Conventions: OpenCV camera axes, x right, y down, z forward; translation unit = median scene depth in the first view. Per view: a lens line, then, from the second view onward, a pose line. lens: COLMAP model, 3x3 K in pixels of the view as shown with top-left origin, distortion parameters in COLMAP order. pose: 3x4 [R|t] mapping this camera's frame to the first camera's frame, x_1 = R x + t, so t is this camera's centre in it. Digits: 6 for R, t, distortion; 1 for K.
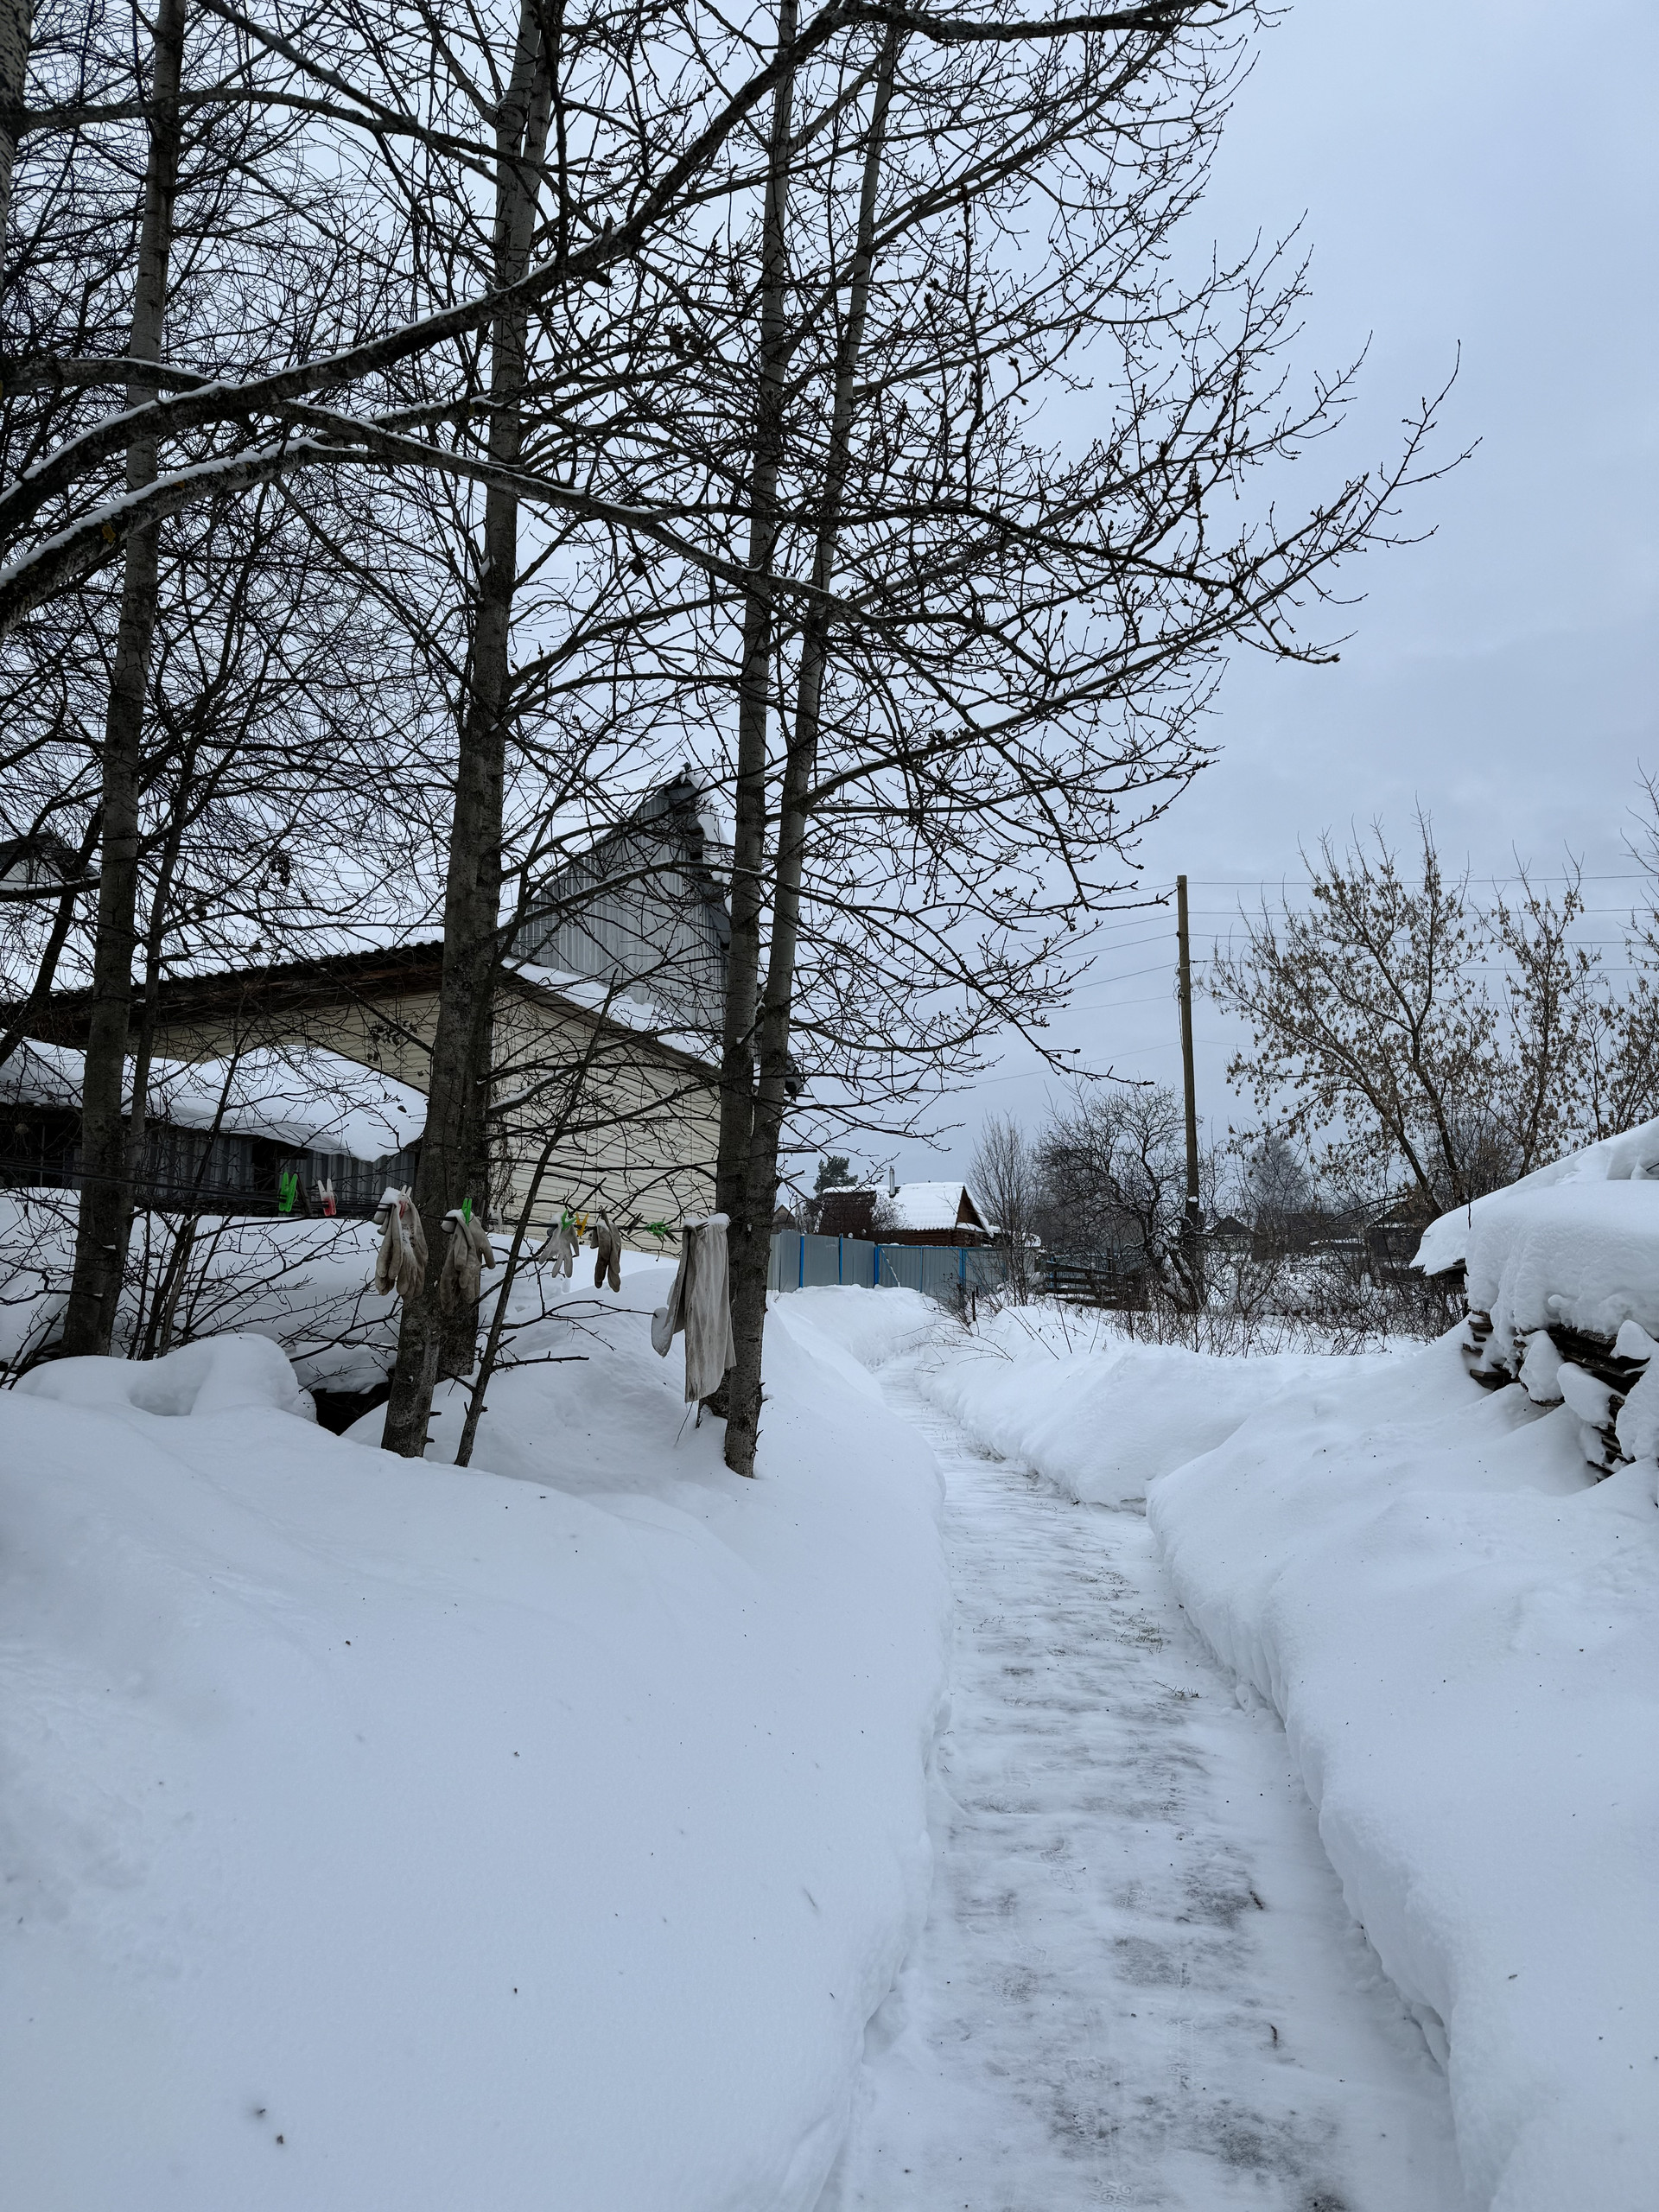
lens RADIAL K [[1522.1, 0, 818.9], [0, 1522.1, 1129.9], [0, 0, 1]] dist [-0.000123, -0.006722]
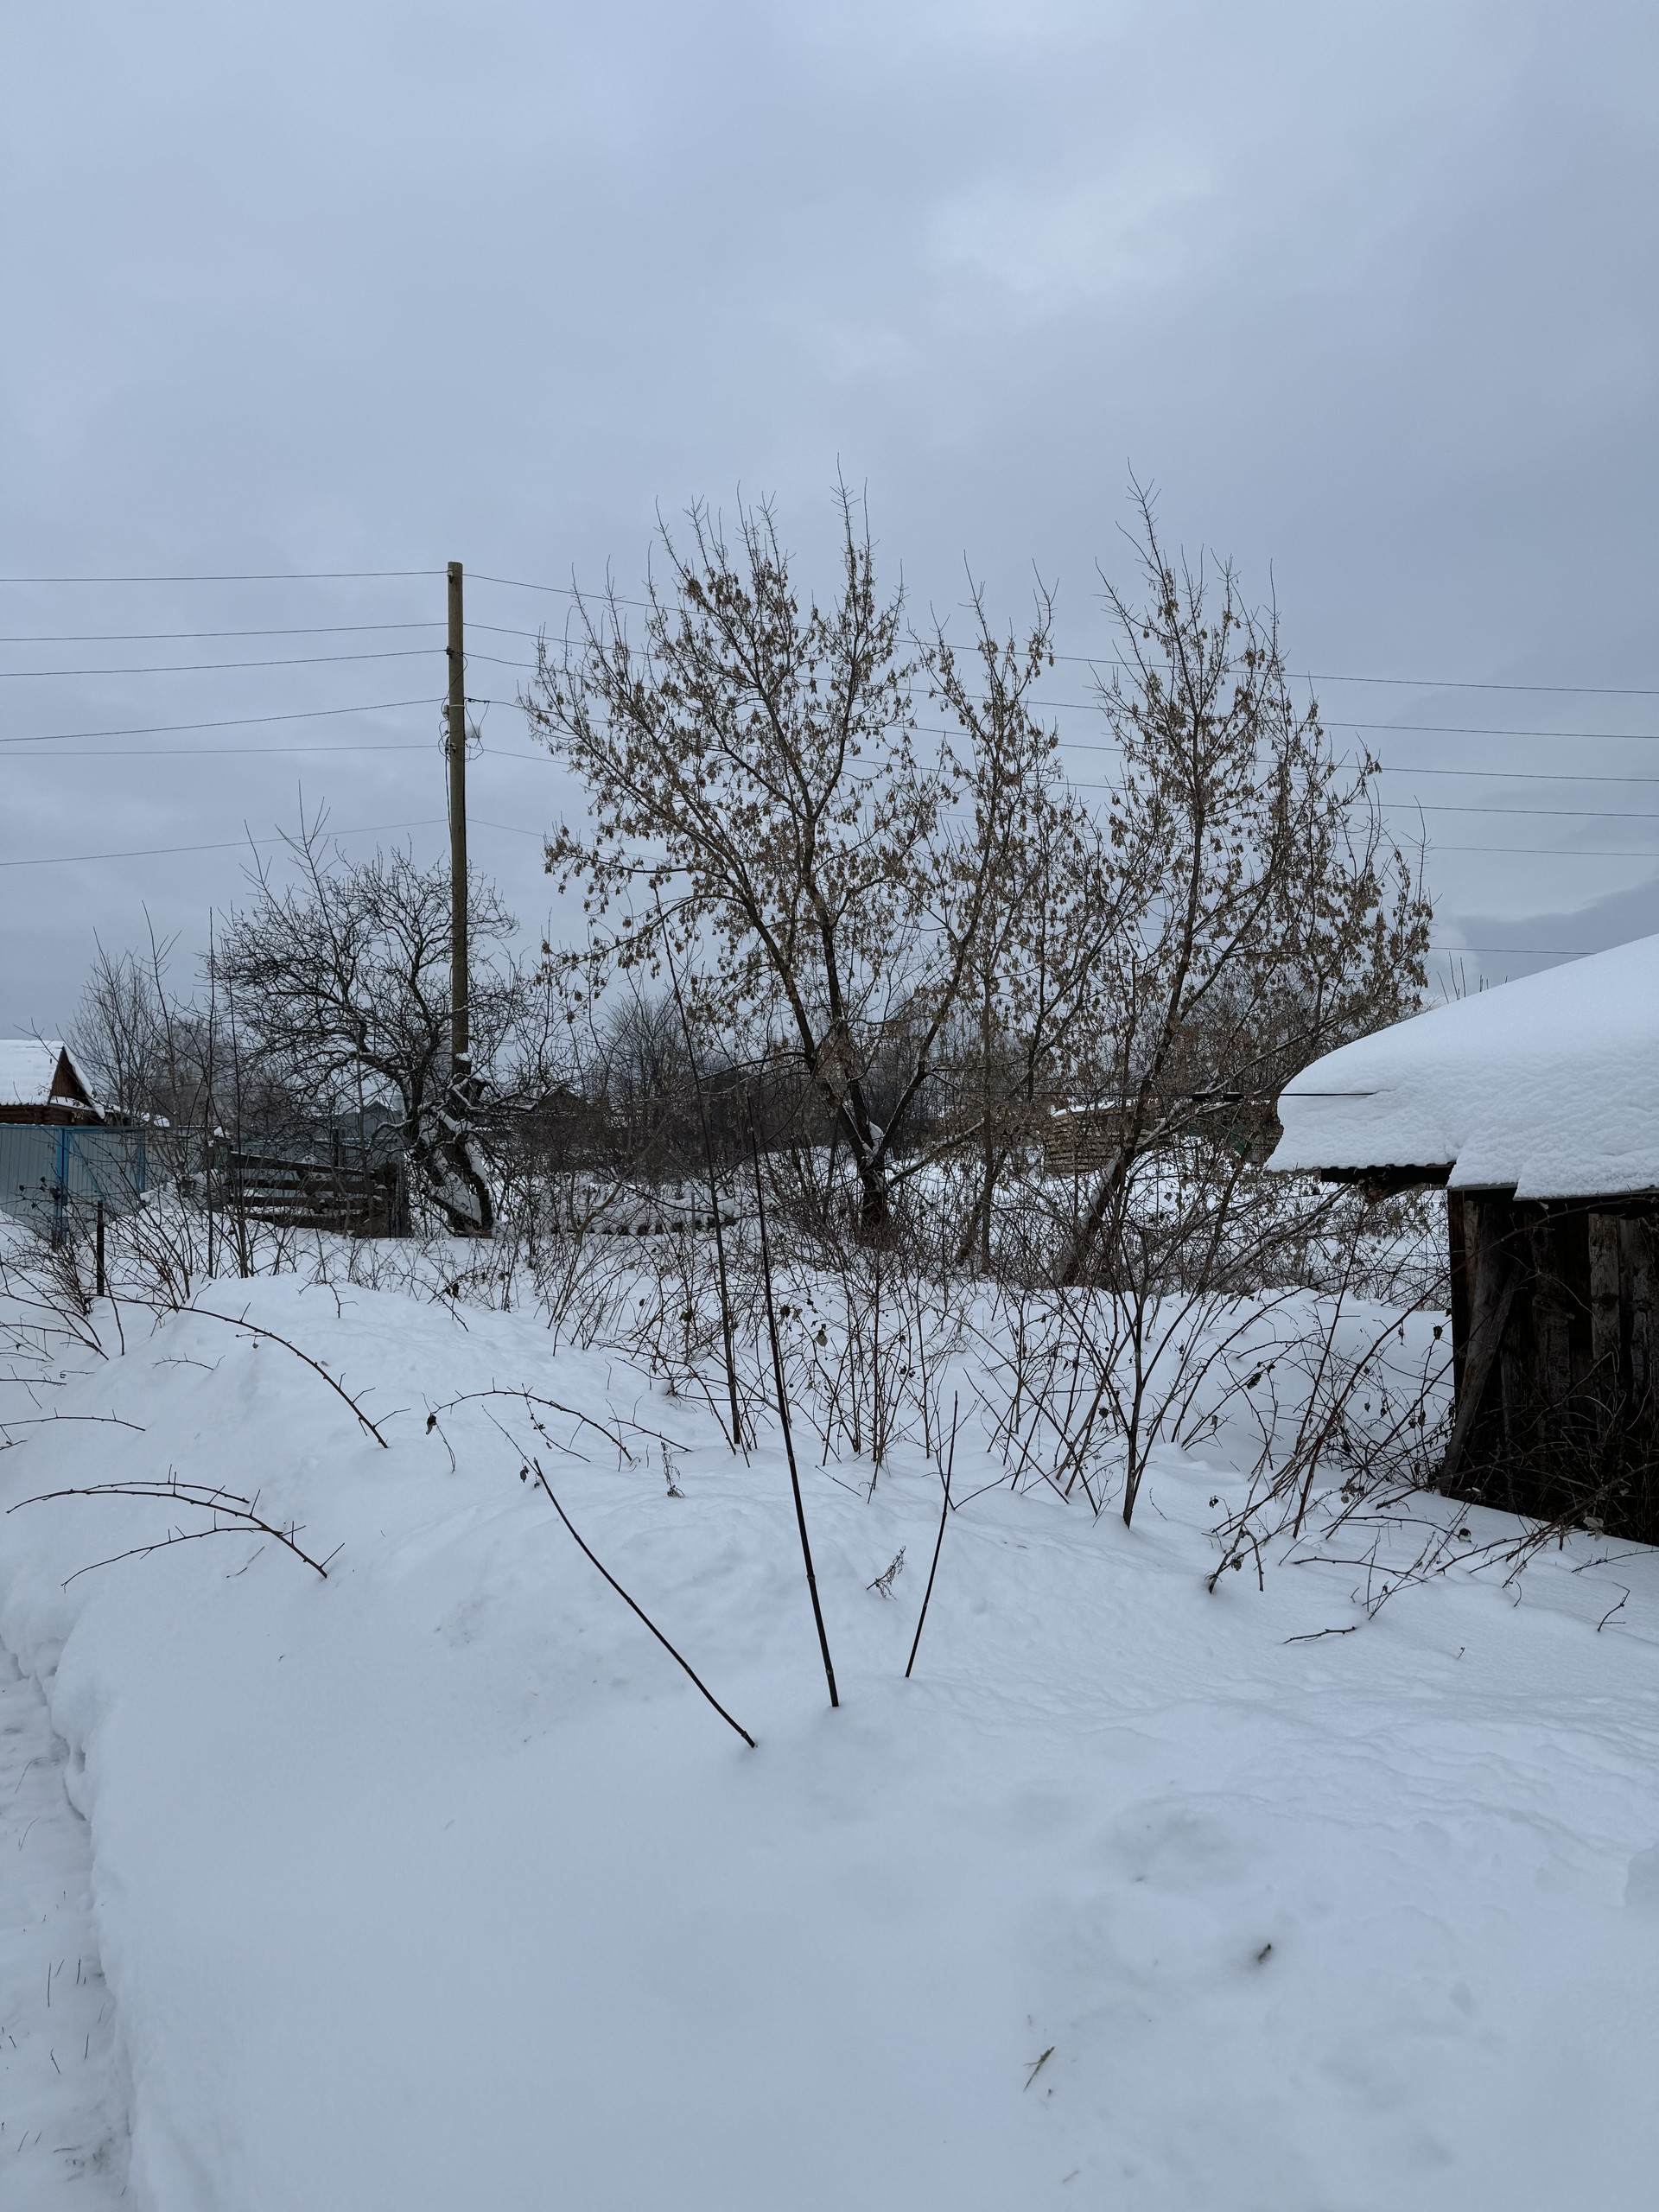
lens RADIAL K [[1566.5, 0, 839.6], [0, 1566.5, 1097.1], [0, 0, 1]] dist [0.101718, -0.117092]
pose [[0.851657, 0.020296, 0.523706, 0.033243], [-0.047671, 0.998108, 0.038843, 0.033675], [-0.521927, -0.058046, 0.851013, 0.398539]]
